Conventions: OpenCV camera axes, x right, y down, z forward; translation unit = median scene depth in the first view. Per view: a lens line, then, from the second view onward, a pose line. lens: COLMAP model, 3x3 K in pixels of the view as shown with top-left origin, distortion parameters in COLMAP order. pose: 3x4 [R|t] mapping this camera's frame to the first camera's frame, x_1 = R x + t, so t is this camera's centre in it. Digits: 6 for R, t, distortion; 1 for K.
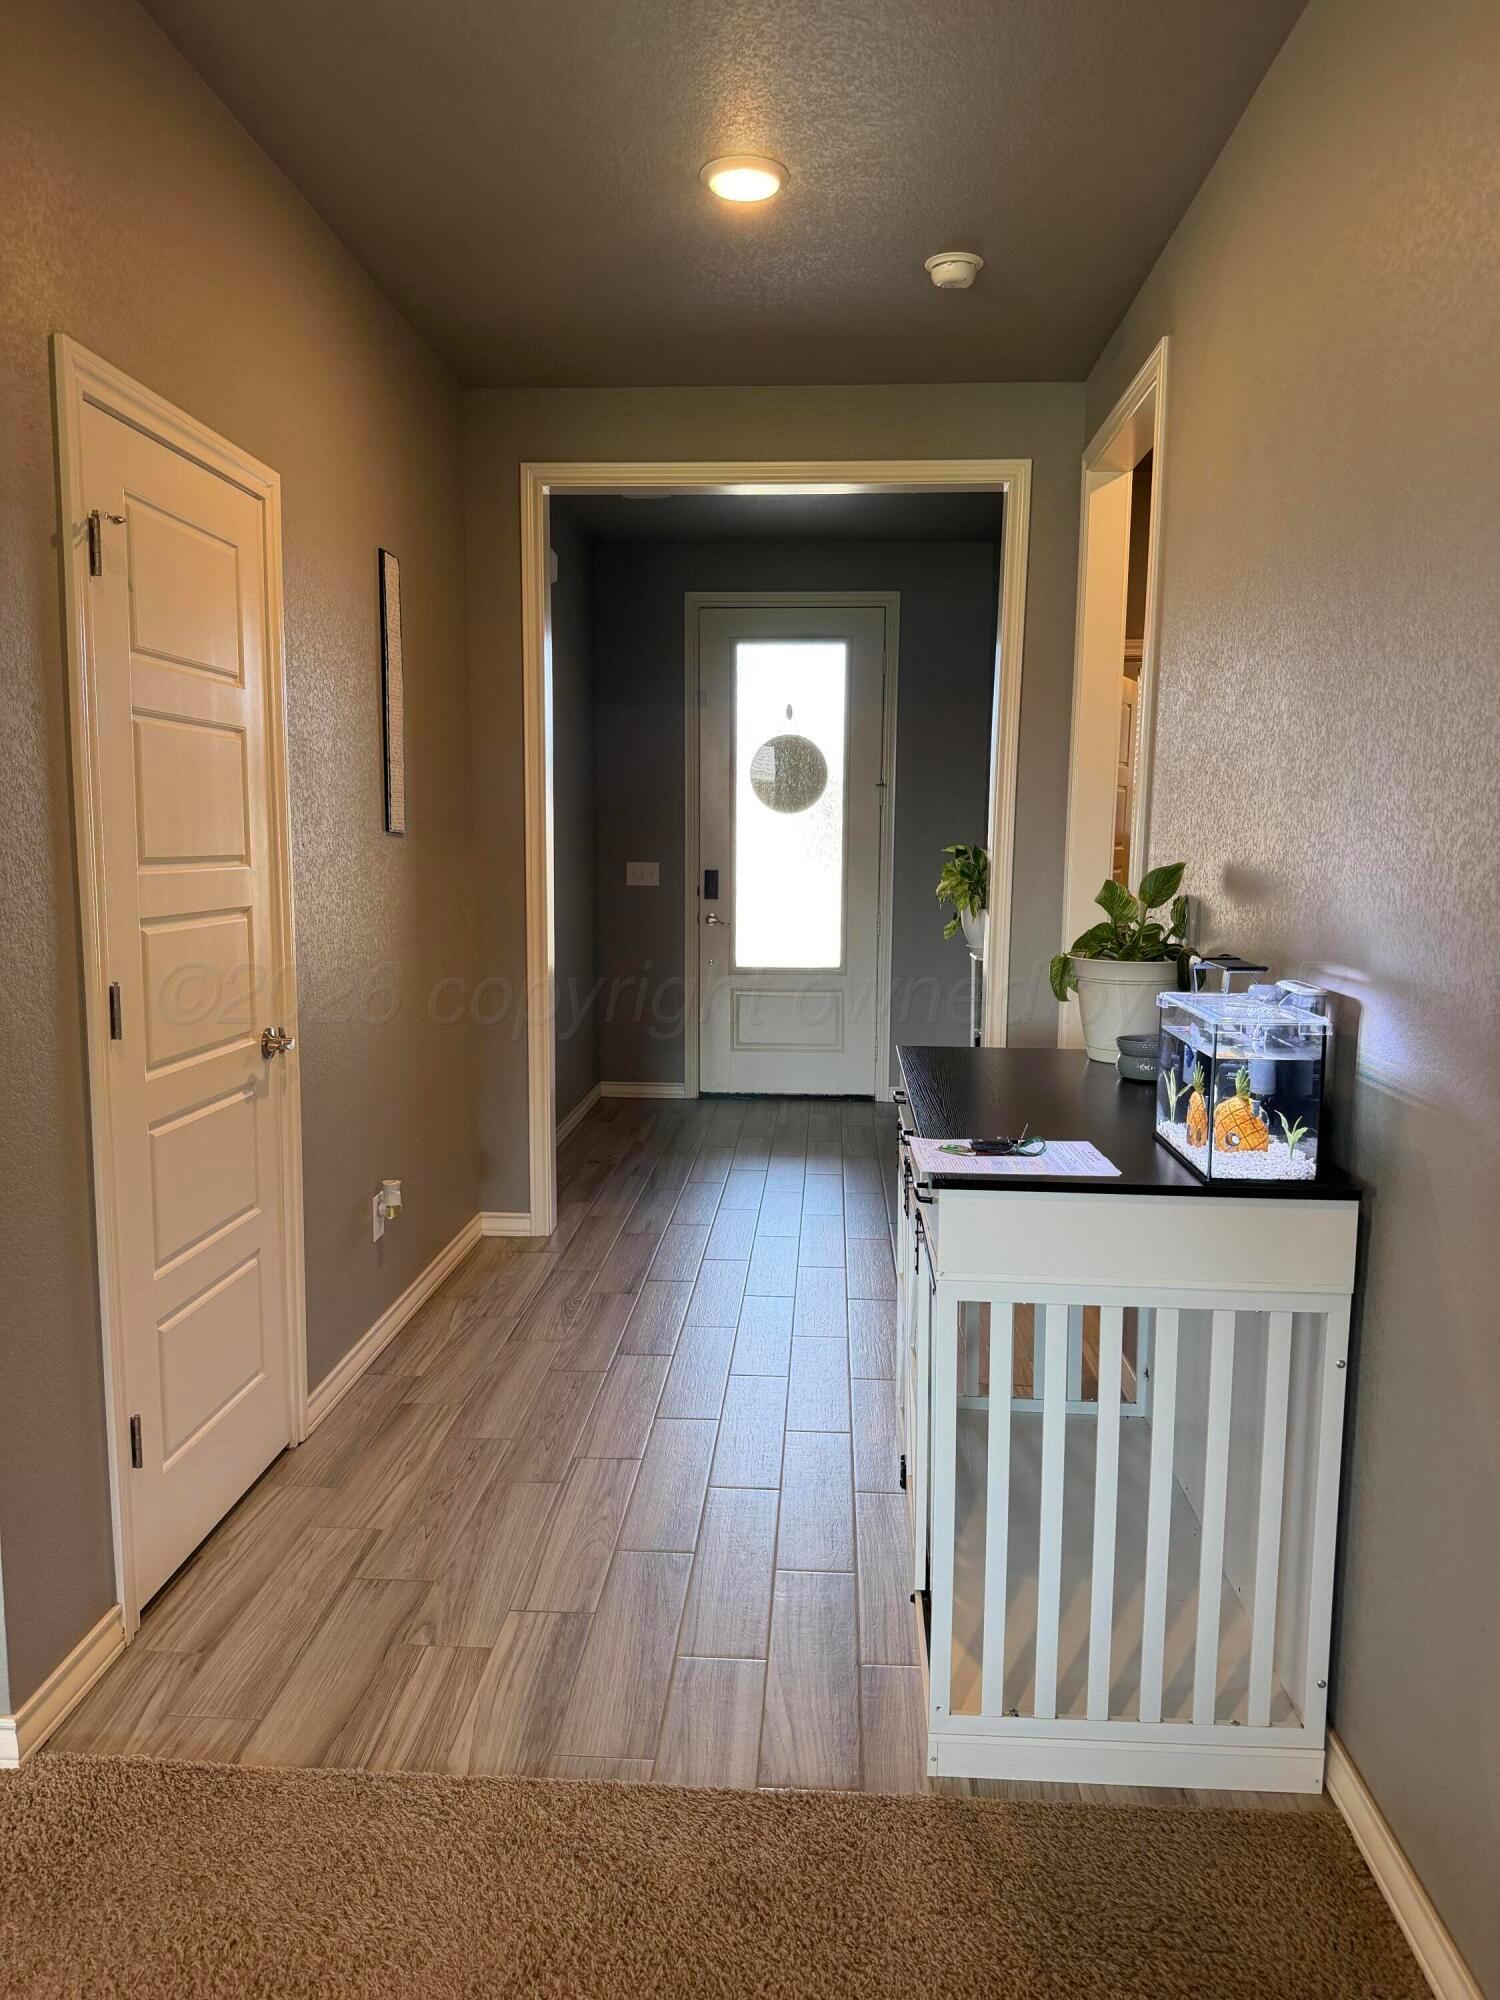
lens RADIAL K [[1397.0, 0, 748.7], [0, 1397.0, 1001.5], [0, 0, 1]] dist [0.000212, -0.000300]
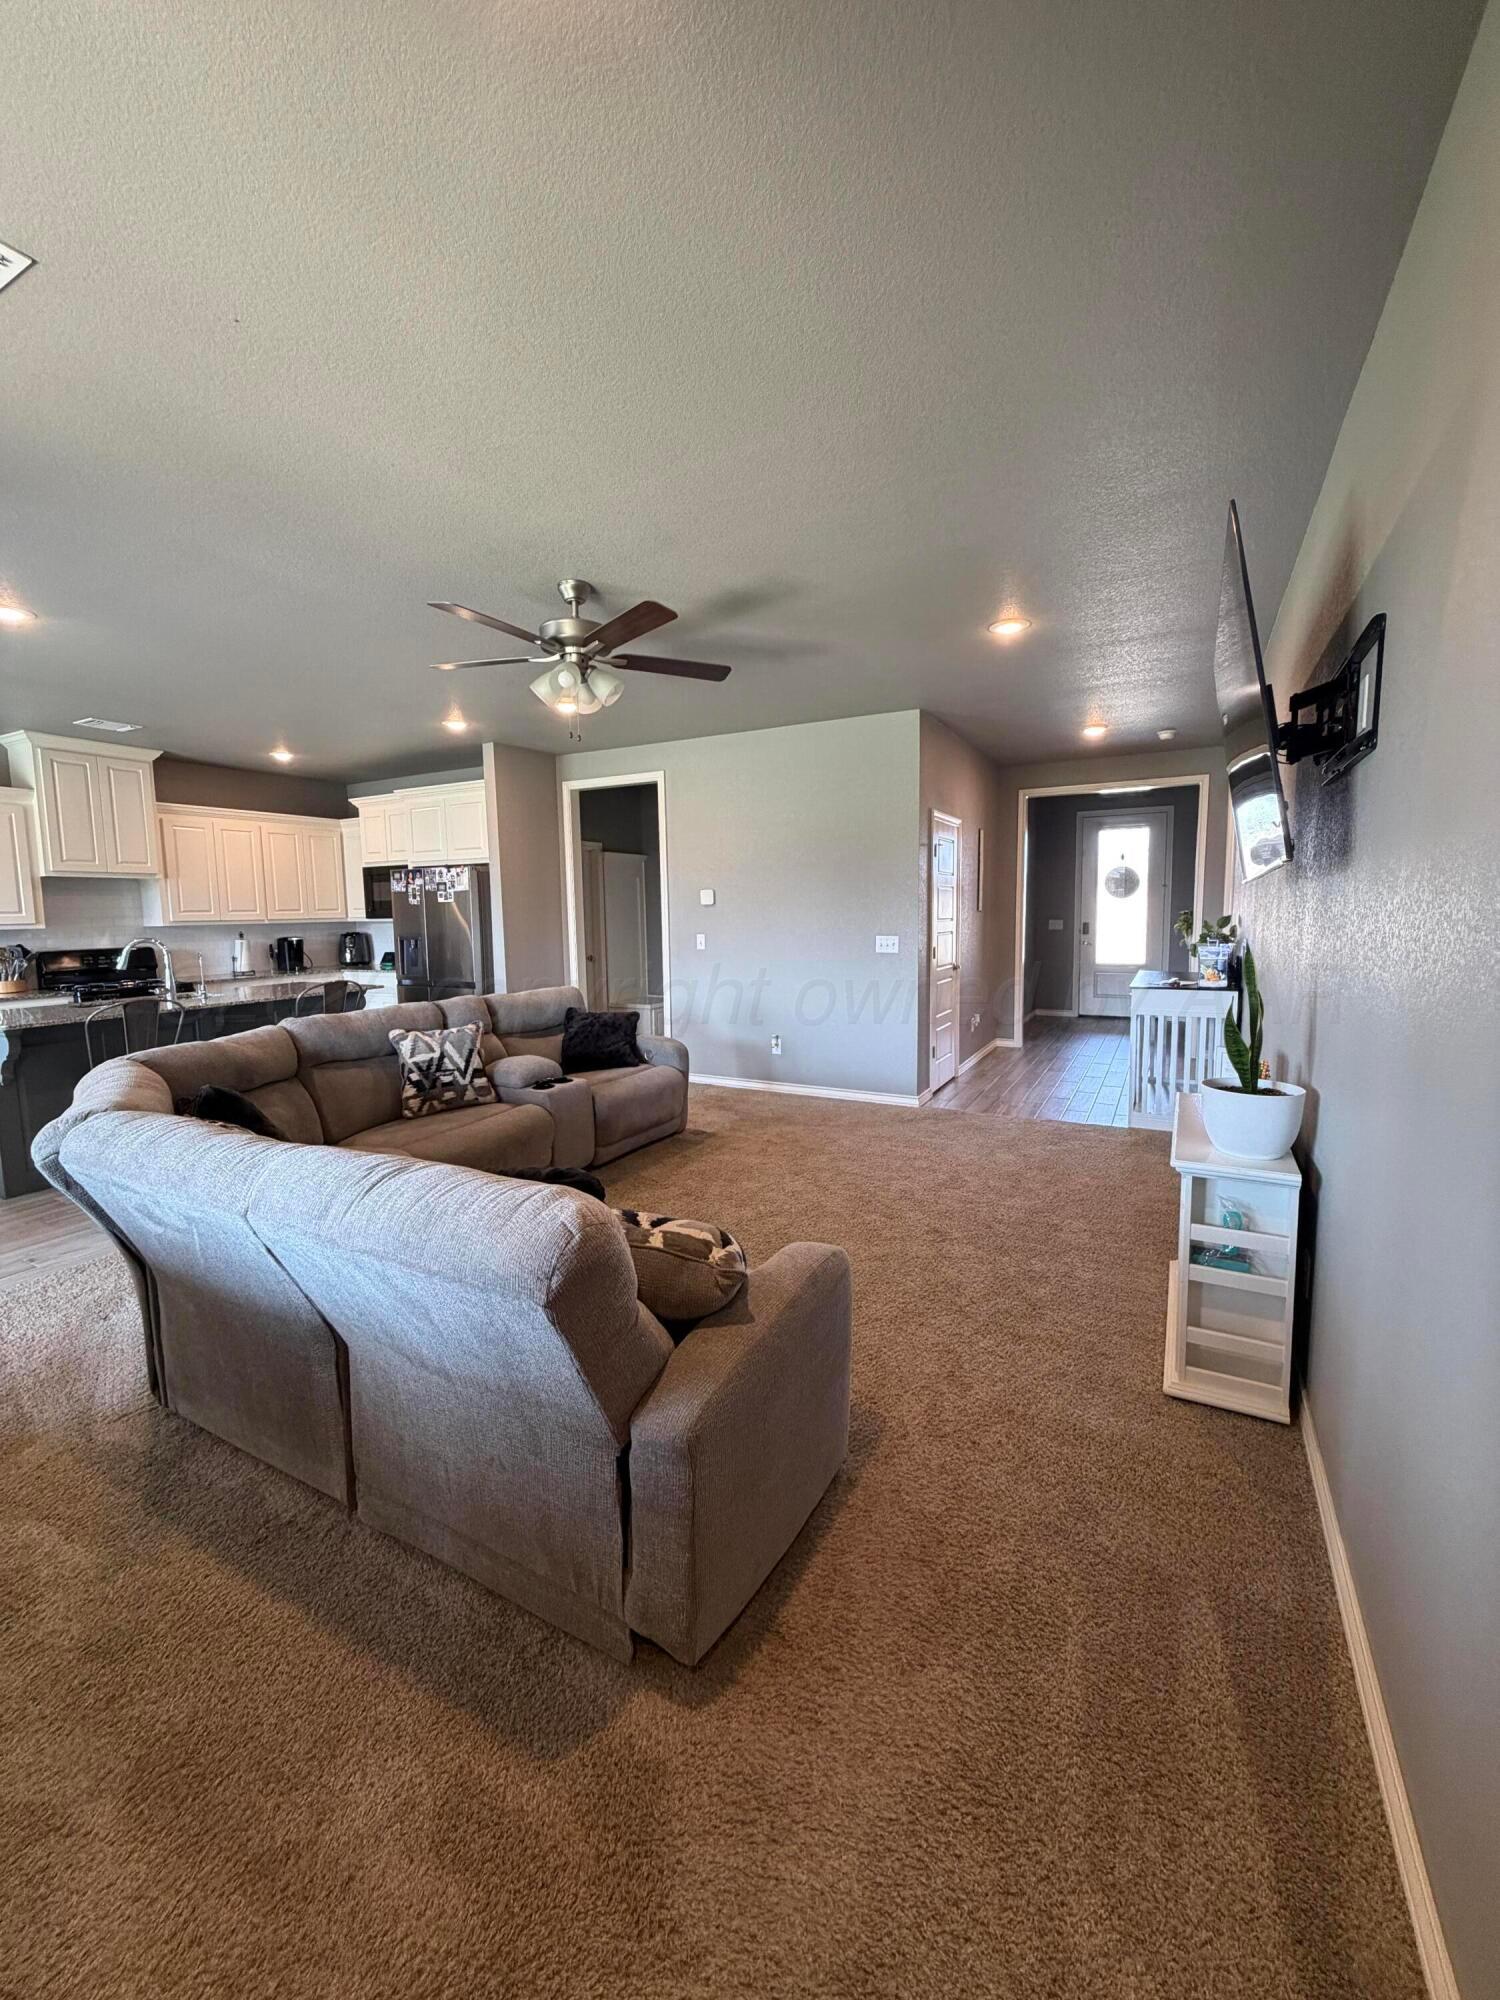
lens RADIAL K [[796.2, 0, 737.3], [0, 796.2, 994.7], [0, 0, 1]] dist [-0.001117, 0.000039]
pose [[0.902262, 0.021097, -0.430672, 0.036125], [-0.026886, 0.999611, -0.007360, 0.082153], [0.430350, 0.018220, 0.902478, -0.734711]]
